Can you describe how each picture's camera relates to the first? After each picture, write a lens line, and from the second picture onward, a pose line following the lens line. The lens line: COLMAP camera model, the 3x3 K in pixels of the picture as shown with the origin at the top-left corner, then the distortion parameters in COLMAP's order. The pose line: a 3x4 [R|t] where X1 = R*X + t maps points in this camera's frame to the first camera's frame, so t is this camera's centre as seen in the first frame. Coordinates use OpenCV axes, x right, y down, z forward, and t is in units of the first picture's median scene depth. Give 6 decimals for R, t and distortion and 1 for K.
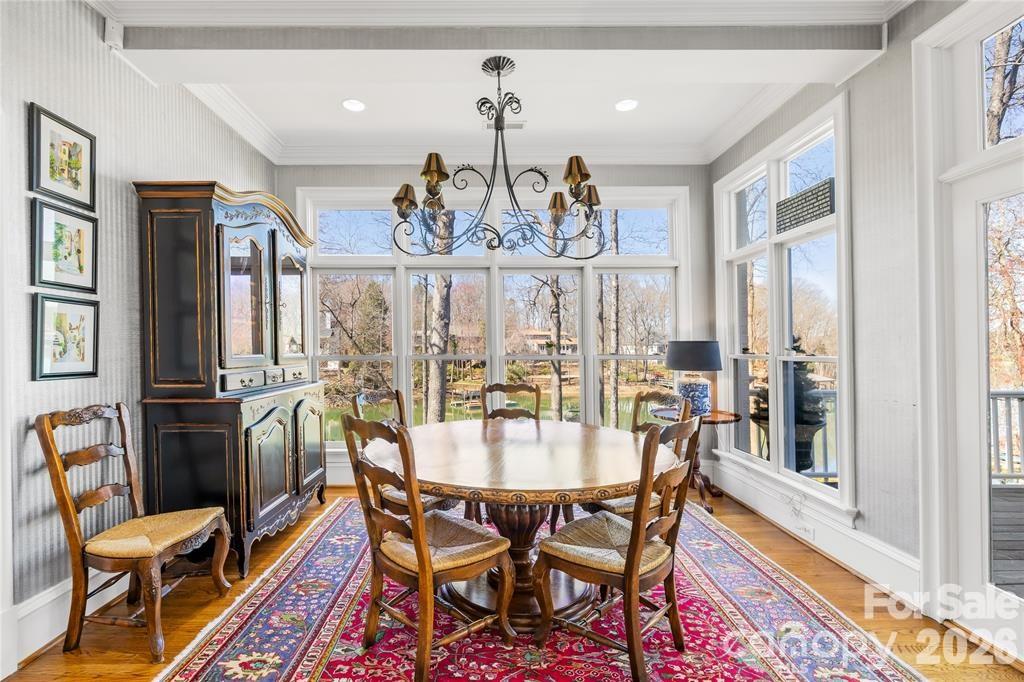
lens RADIAL K [[441.6, 0, 496.5], [0, 441.6, 347.8], [0, 0, 1]] dist [0.000111, -0.002048]
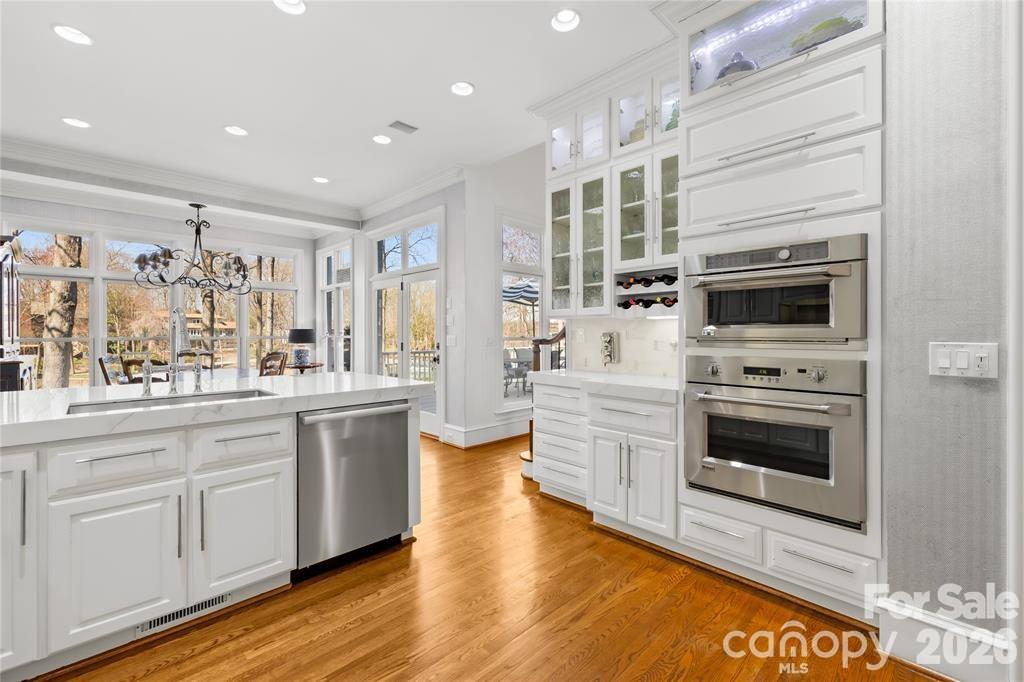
lens RADIAL K [[441.6, 0, 514.7], [0, 441.6, 325.2], [0, 0, 1]] dist [0.000111, -0.002048]
pose [[0.732616, 0.013149, 0.680515, -0.201417], [-0.002413, 0.999857, -0.016722, -0.001812], [-0.680638, 0.010608, 0.732543, -1.039319]]
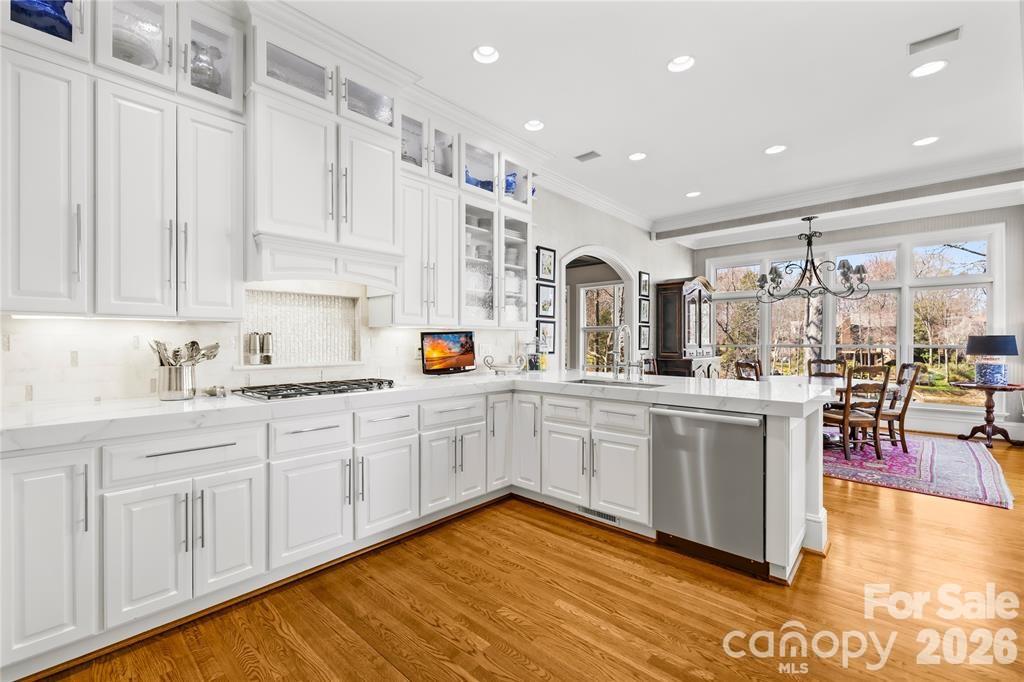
lens RADIAL K [[441.6, 0, 484.5], [0, 441.6, 341.6], [0, 0, 1]] dist [0.000111, -0.002048]
pose [[0.687451, 0.004101, -0.726219, 0.314008], [-0.000931, 0.999988, 0.004765, -0.001461], [0.726230, -0.002600, 0.687447, -1.117037]]
